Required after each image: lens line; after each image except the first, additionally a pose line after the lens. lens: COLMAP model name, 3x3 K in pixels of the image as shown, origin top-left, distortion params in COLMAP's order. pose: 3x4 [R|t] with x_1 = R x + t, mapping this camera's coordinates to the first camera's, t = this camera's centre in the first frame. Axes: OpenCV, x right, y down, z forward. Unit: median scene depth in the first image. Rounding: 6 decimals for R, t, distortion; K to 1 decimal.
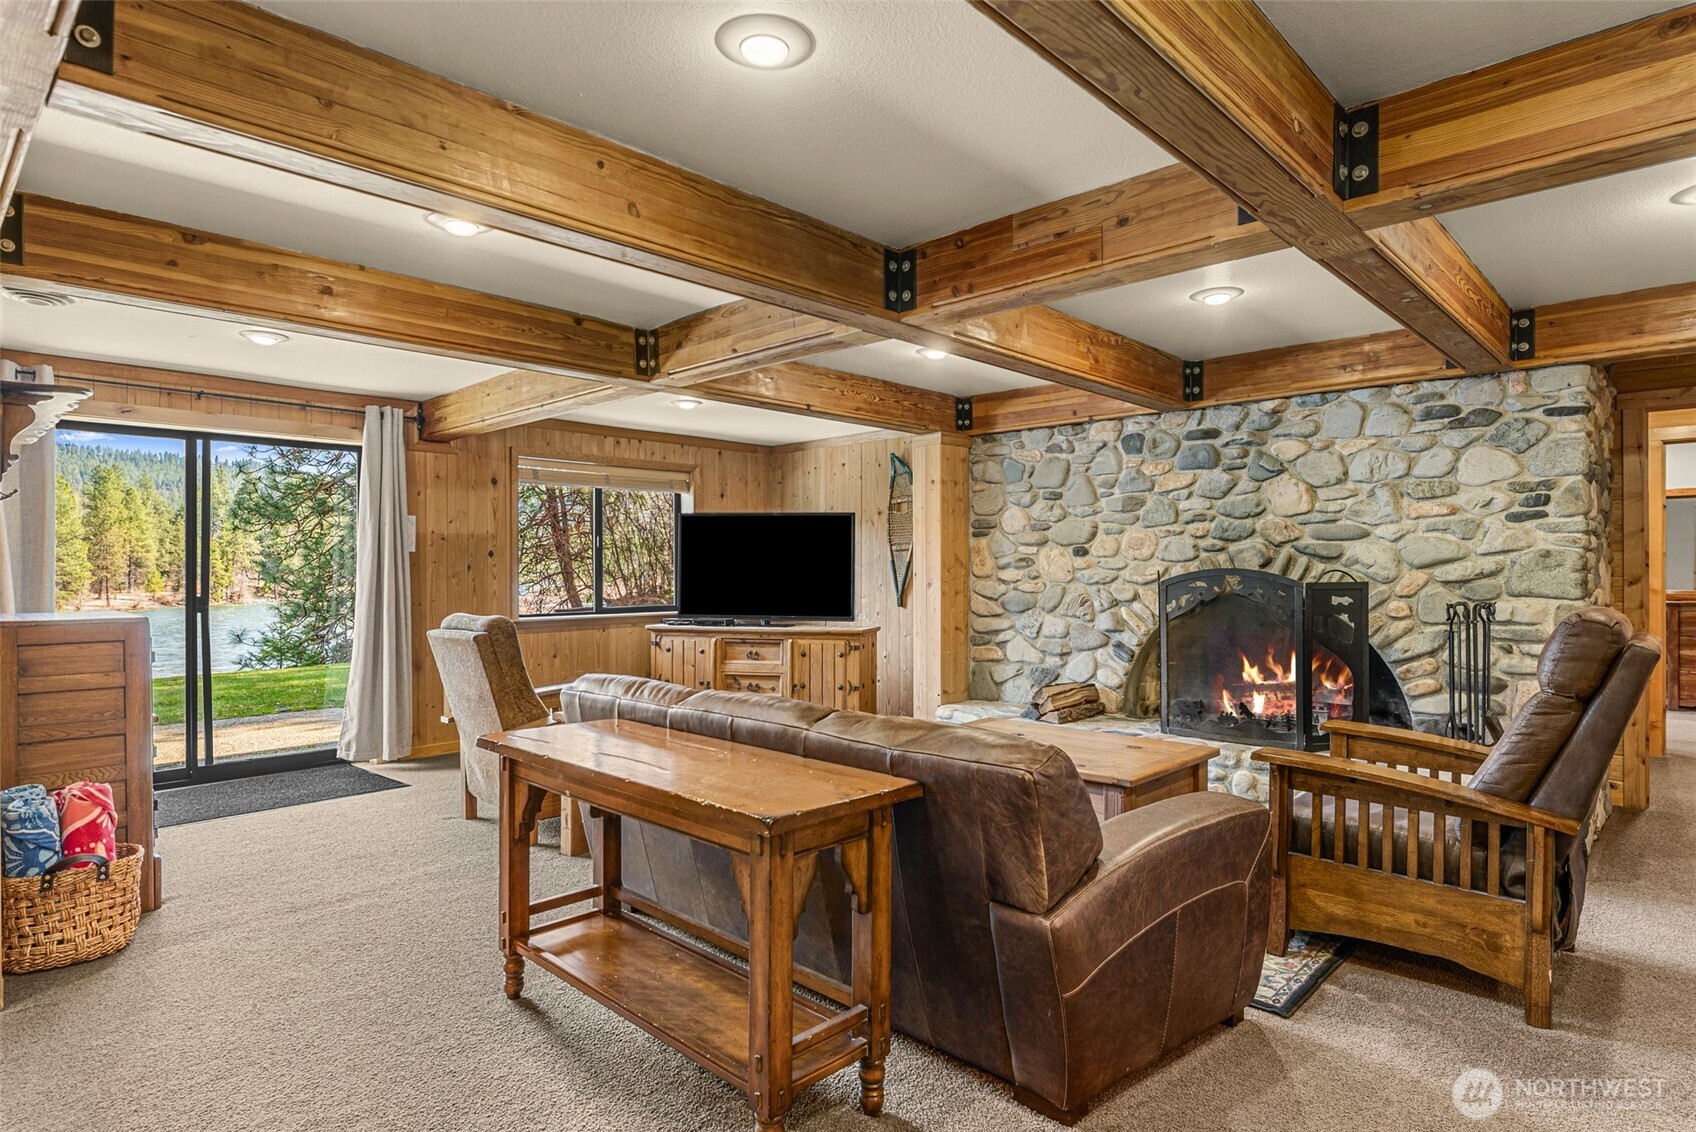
lens RADIAL K [[914.1, 0, 853.9], [0, 914.1, 576.1], [0, 0, 1]] dist [-0.001085, 0.000524]
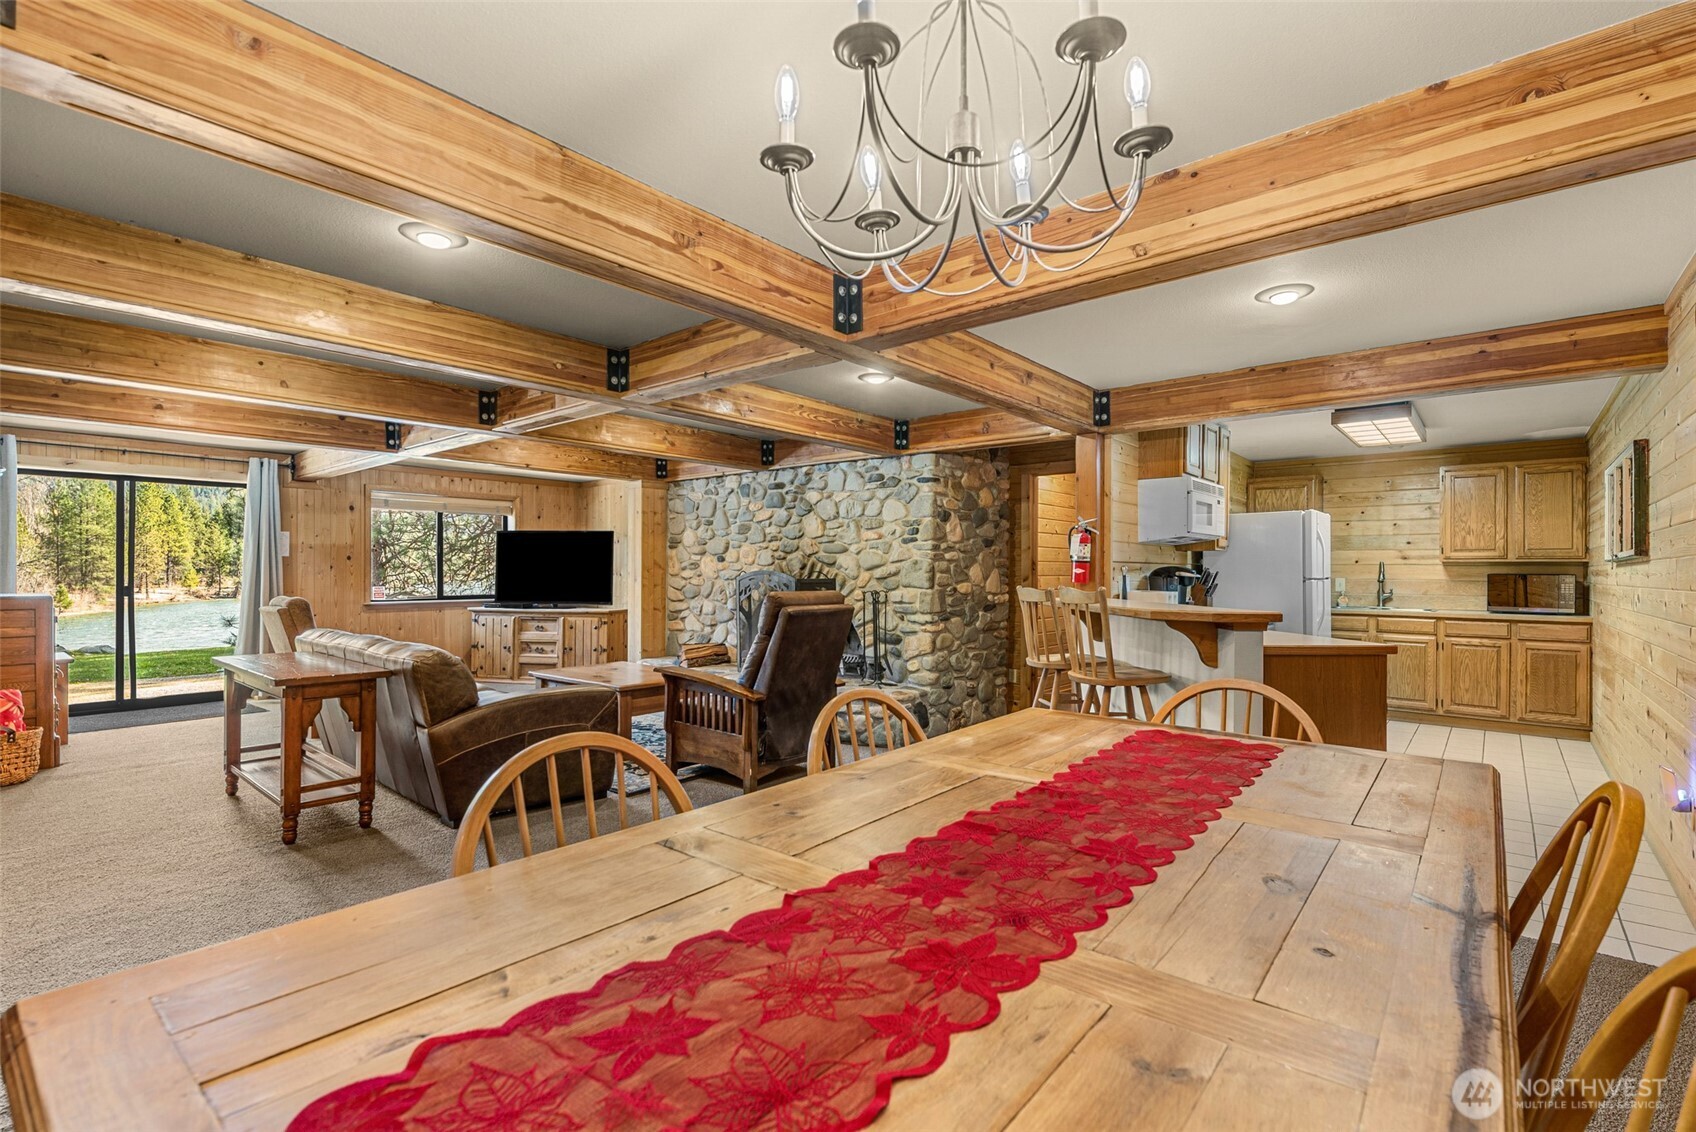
lens RADIAL K [[773.8, 0, 852.6], [0, 773.8, 575.2], [0, 0, 1]] dist [0.001266, -0.001169]
pose [[0.998665, 0.004381, 0.051476, 0.402862], [-0.004344, 0.999990, -0.000833, 0.001032], [-0.051479, 0.000609, 0.998674, -0.323252]]
